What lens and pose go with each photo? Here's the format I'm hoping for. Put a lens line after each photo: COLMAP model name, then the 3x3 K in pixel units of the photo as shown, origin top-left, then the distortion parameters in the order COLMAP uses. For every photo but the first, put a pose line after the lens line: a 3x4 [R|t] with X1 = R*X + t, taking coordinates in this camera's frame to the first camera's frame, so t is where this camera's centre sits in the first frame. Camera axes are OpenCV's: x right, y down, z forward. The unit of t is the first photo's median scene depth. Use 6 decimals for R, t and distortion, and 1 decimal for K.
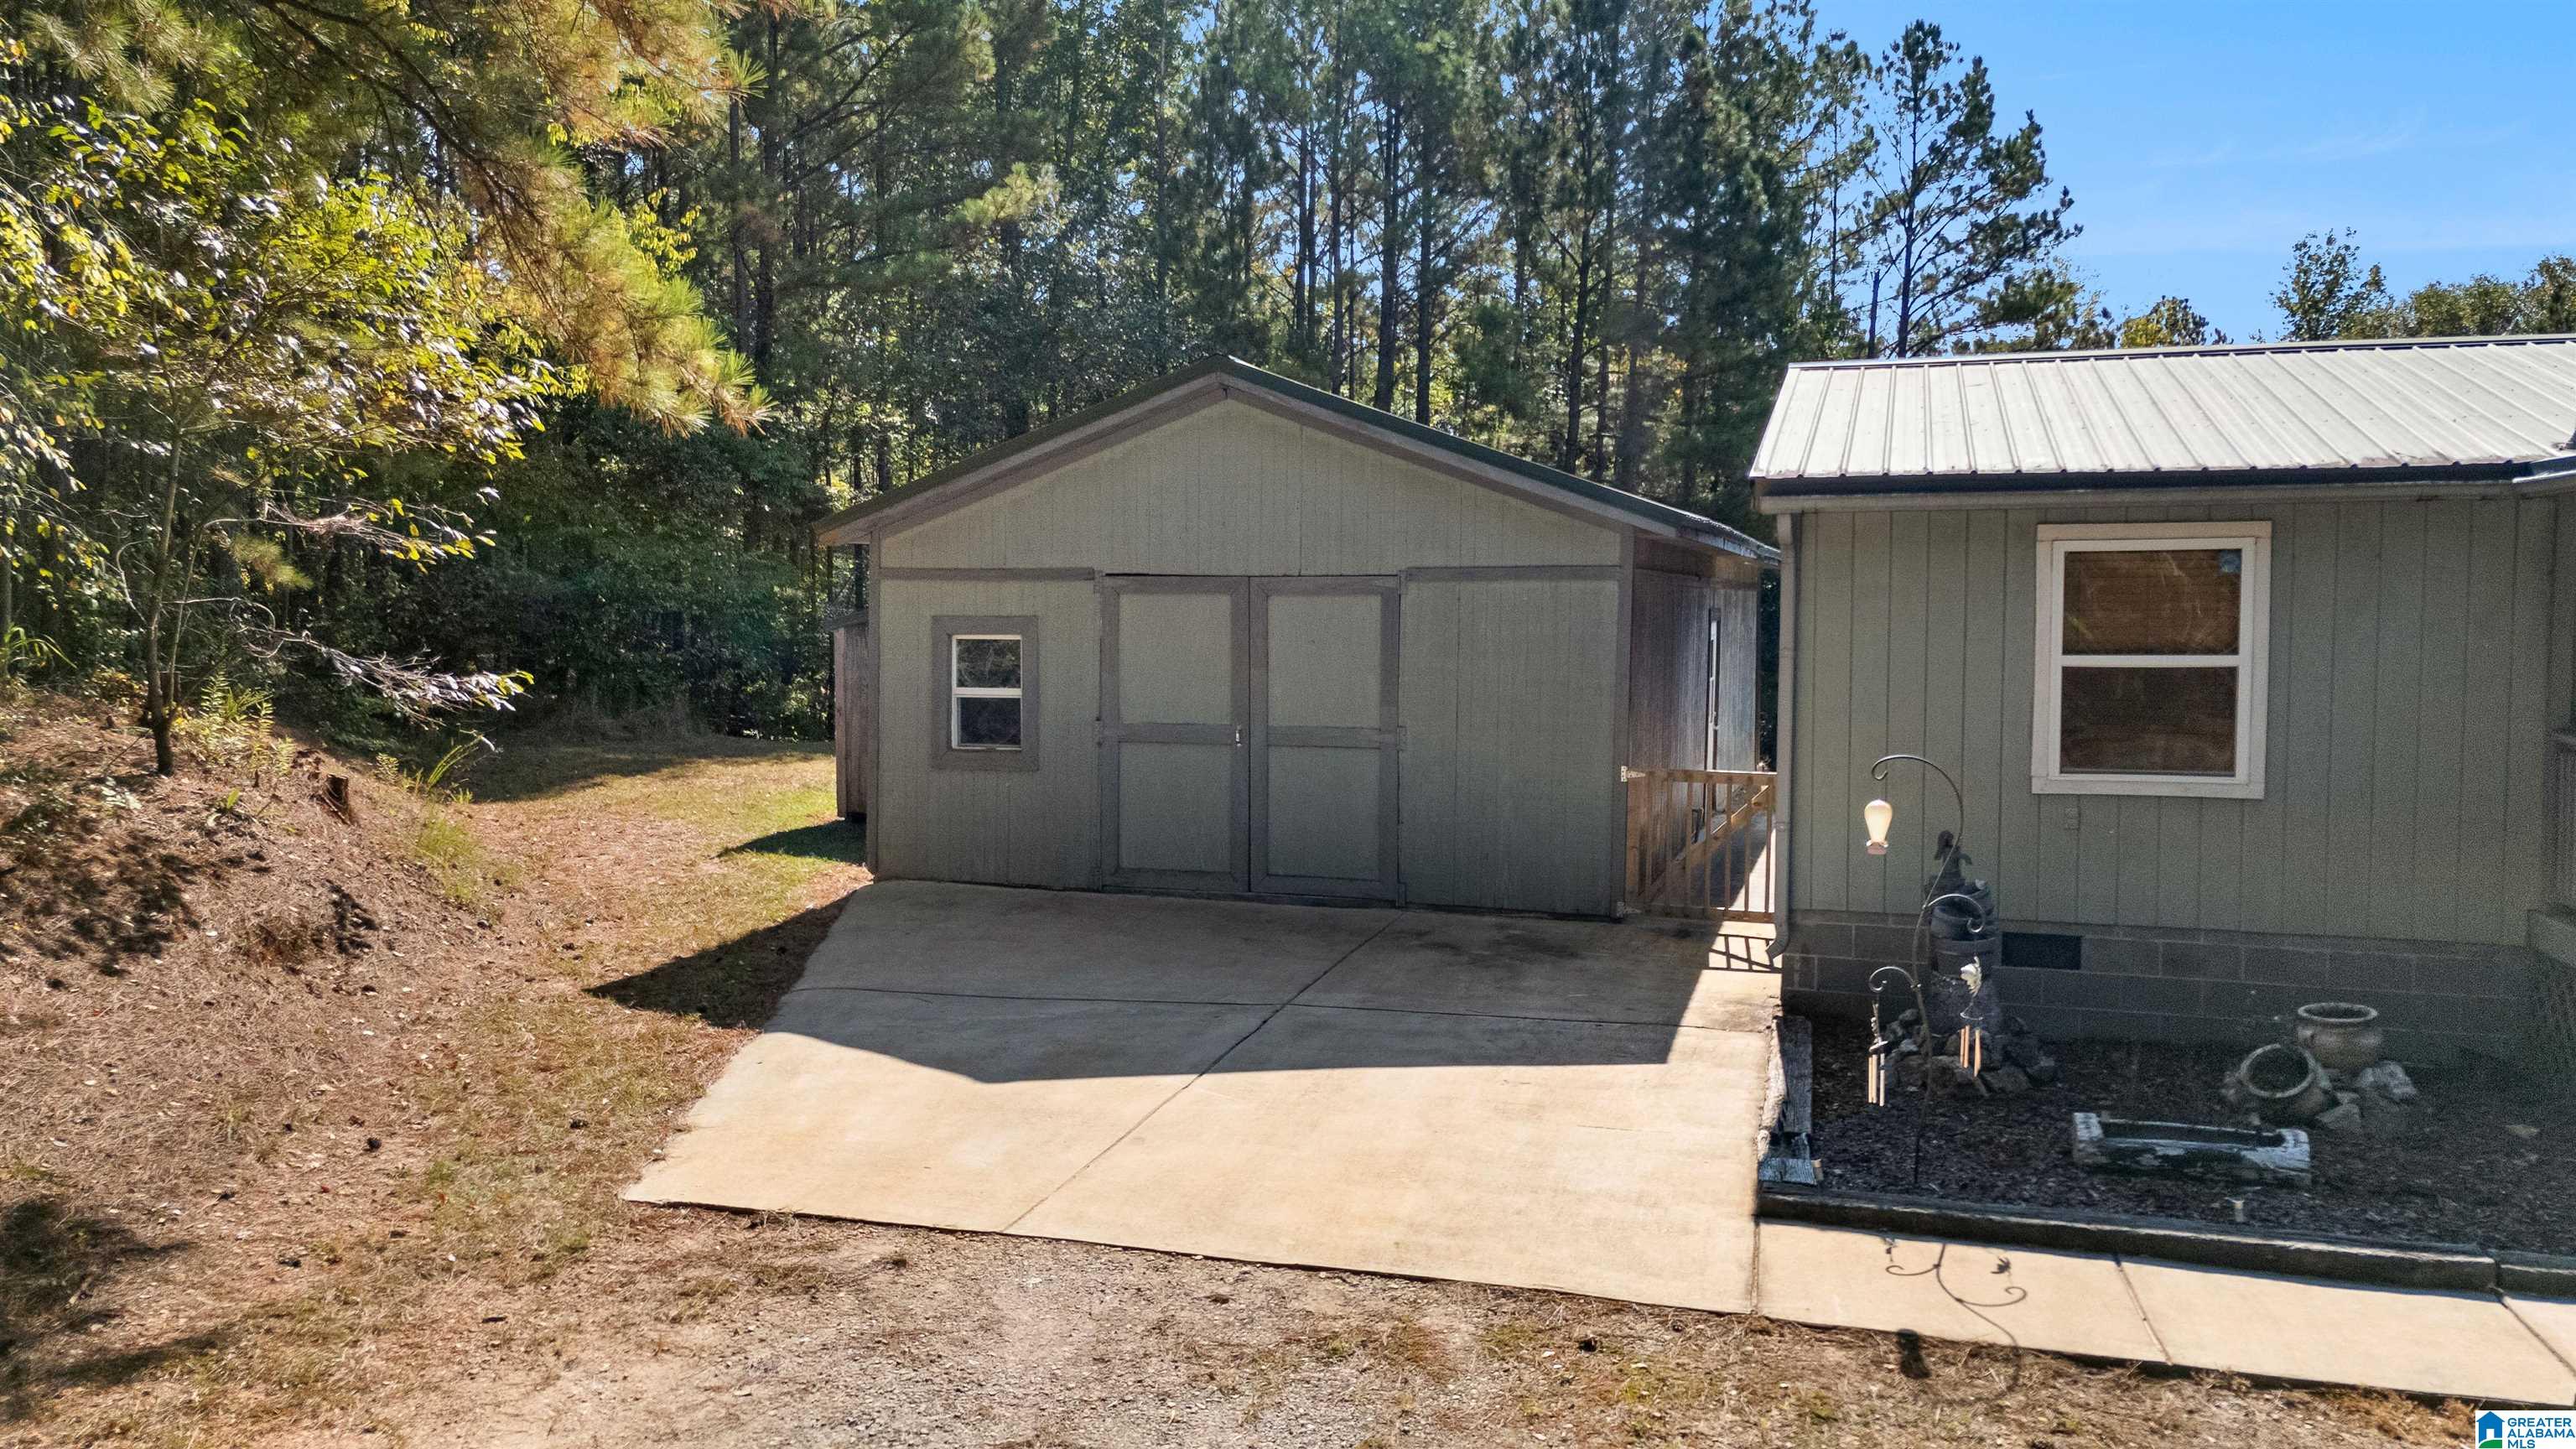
lens RADIAL K [[1860.8, 0, 1284.5], [0, 1860.8, 718.5], [0, 0, 1]] dist [0.056422, -0.026751]
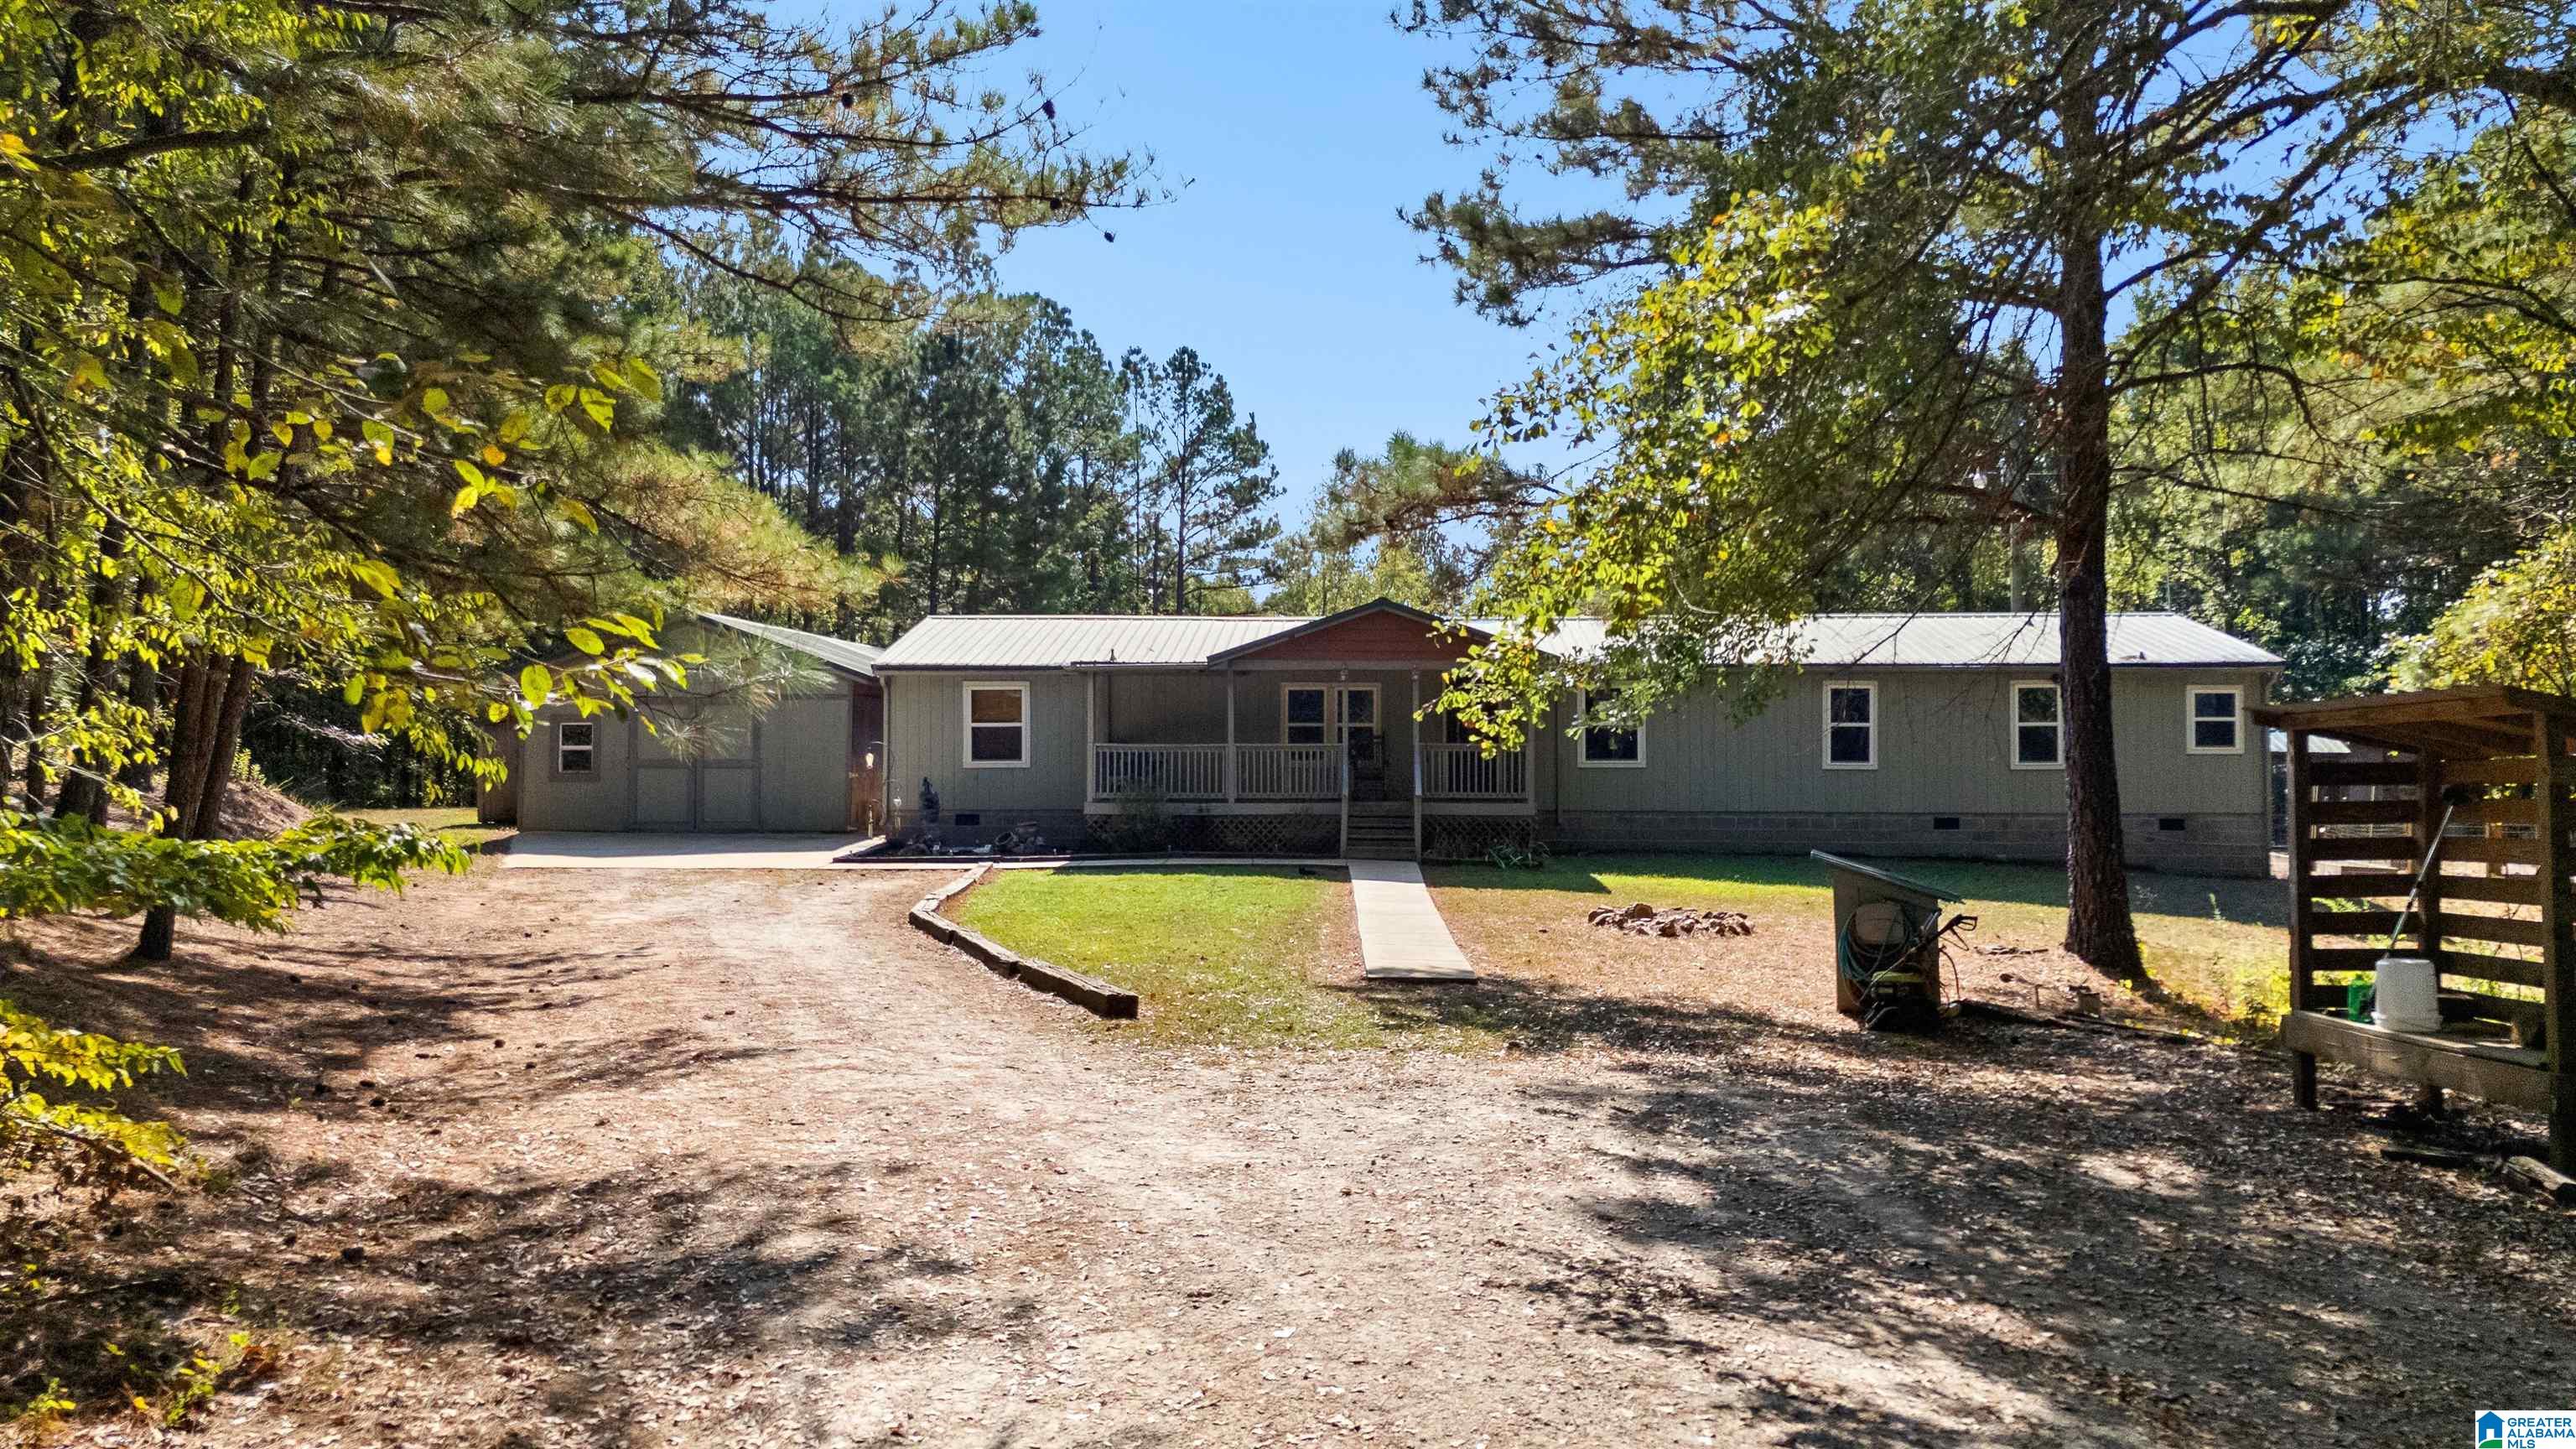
lens RADIAL K [[1860.8, 0, 1281.7], [0, 1860.8, 730.2], [0, 0, 1]] dist [0.056422, -0.026751]
pose [[0.963507, 0.006946, 0.267592, 0.017159], [0.013054, 0.997255, -0.072888, 0.042834], [-0.267364, 0.073721, 0.960771, -0.429895]]
